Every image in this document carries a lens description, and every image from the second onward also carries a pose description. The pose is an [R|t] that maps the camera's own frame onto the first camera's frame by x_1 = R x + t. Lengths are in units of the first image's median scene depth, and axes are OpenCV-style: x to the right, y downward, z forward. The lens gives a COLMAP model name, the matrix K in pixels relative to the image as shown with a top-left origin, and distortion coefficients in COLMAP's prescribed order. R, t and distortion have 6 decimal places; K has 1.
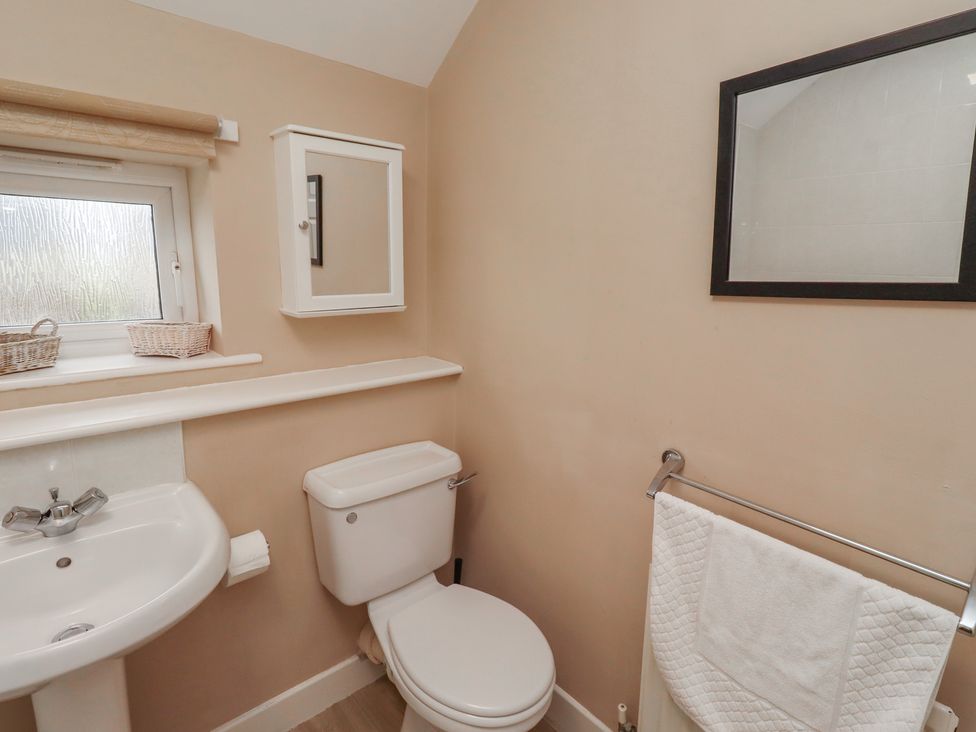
lens RADIAL K [[518.7, 0, 491.7], [0, 518.7, 351.1], [0, 0, 1]] dist [-0.000045, -0.000202]
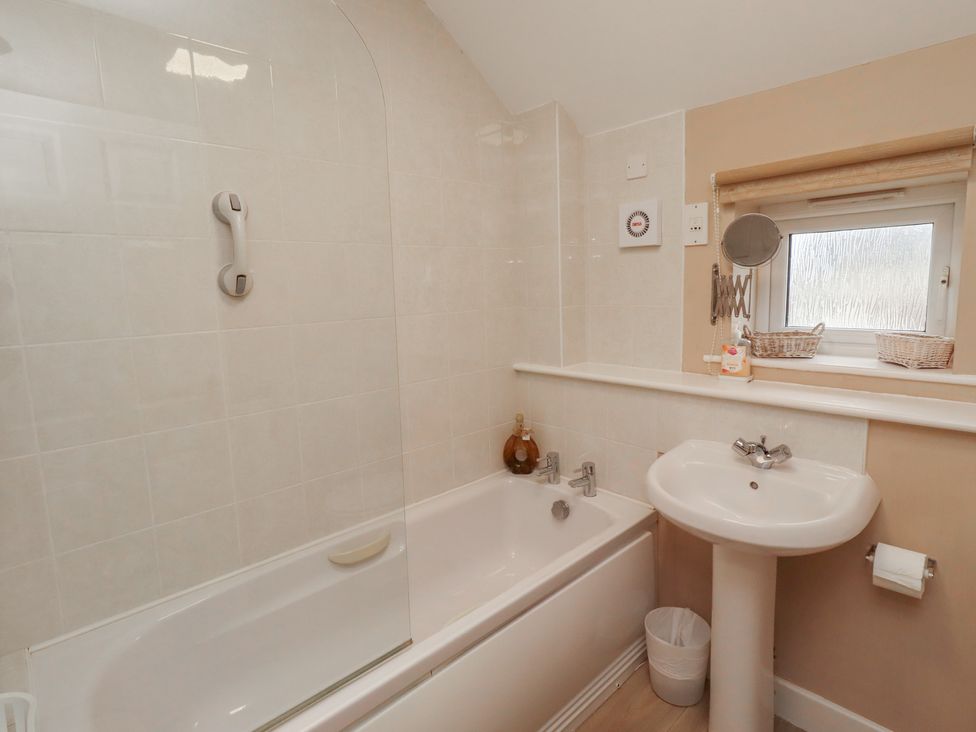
lens RADIAL K [[518.7, 0, 491.7], [0, 518.7, 351.1], [0, 0, 1]] dist [-0.000045, -0.000202]
pose [[0.033526, 0.109923, -0.993374, 0.465016], [-0.140736, 0.984549, 0.104197, -0.011752], [0.989479, 0.136310, 0.048479, 0.118673]]
